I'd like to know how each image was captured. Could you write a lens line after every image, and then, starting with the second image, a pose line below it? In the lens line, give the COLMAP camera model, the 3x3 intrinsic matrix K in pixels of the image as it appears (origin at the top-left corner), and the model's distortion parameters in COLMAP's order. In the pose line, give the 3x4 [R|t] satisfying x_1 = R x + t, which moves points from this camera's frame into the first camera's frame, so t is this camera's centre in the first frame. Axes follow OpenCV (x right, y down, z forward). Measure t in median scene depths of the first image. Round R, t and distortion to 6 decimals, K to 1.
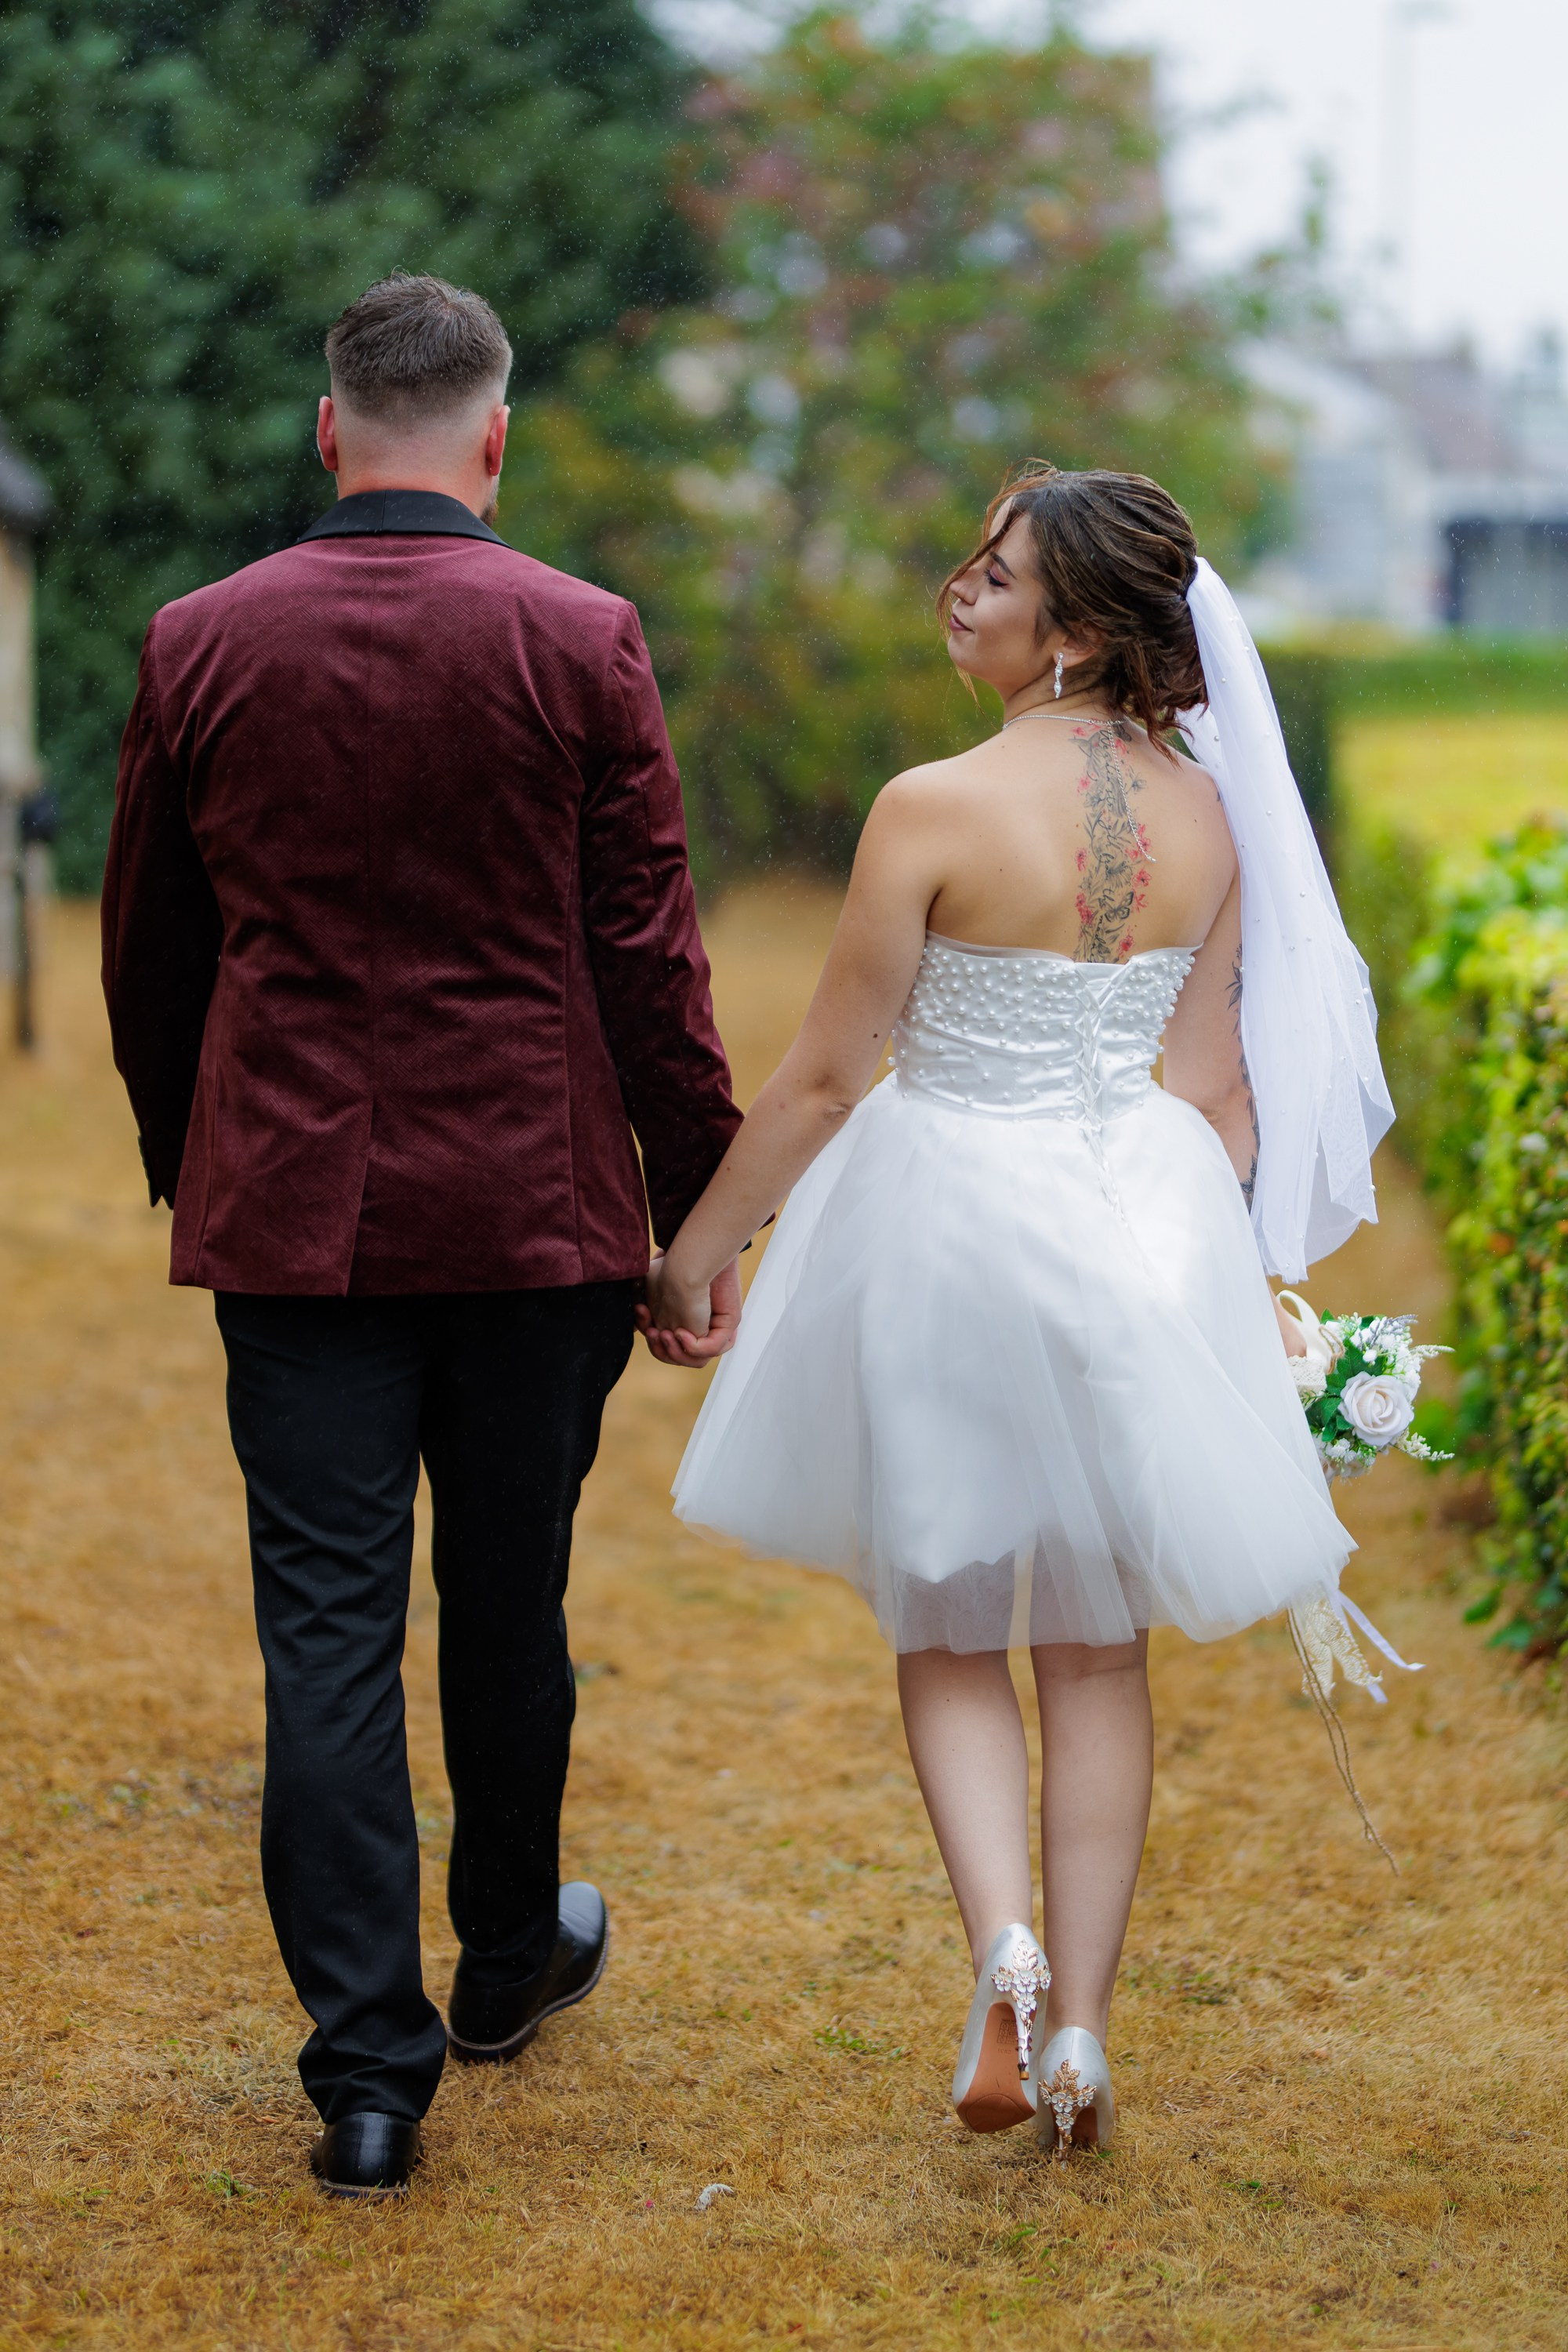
lens RADIAL K [[5530.8, 0, 886.2], [0, 5530.8, 1171.4], [0, 0, 1]] dist [0.026319, -0.054464]
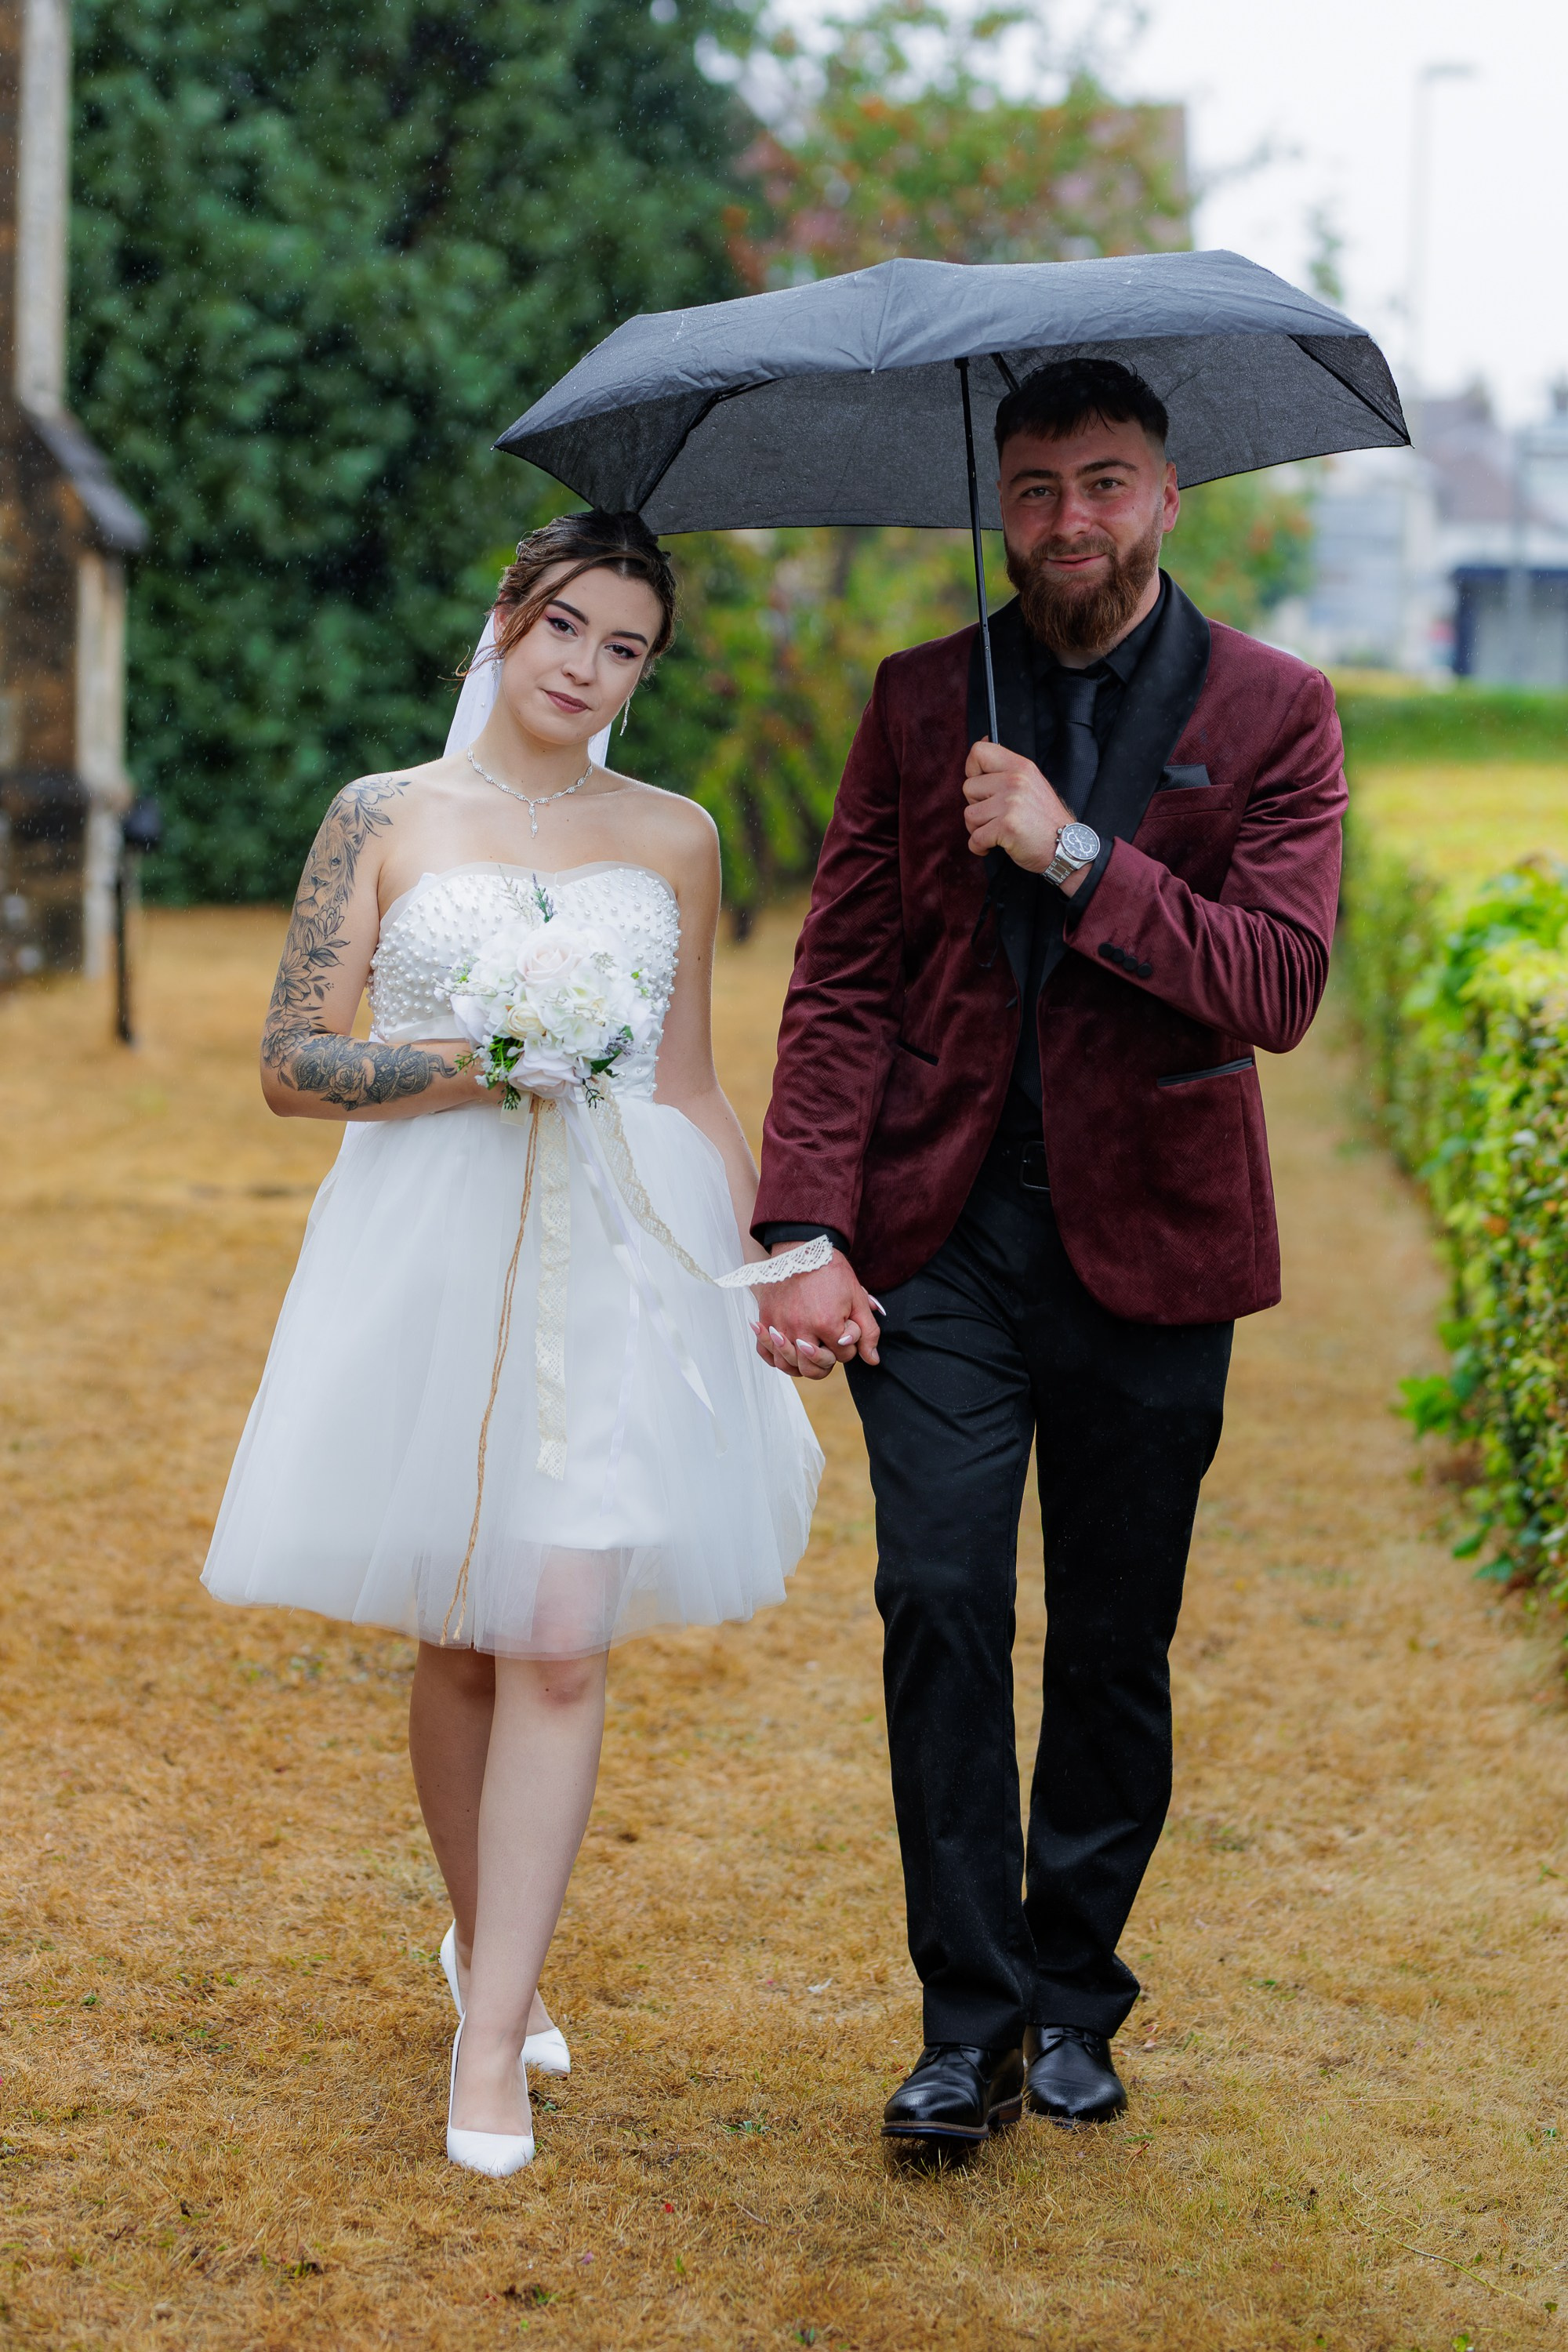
lens RADIAL K [[5468.8, 0, 782.4], [0, 5468.8, 1180.9], [0, 0, 1]] dist [0.021399, -0.430558]
pose [[0.999541, 0.023578, -0.019004, -0.015735], [-0.023632, 0.999717, -0.002593, 0.010548], [0.018937, 0.003041, 0.999816, -0.142440]]
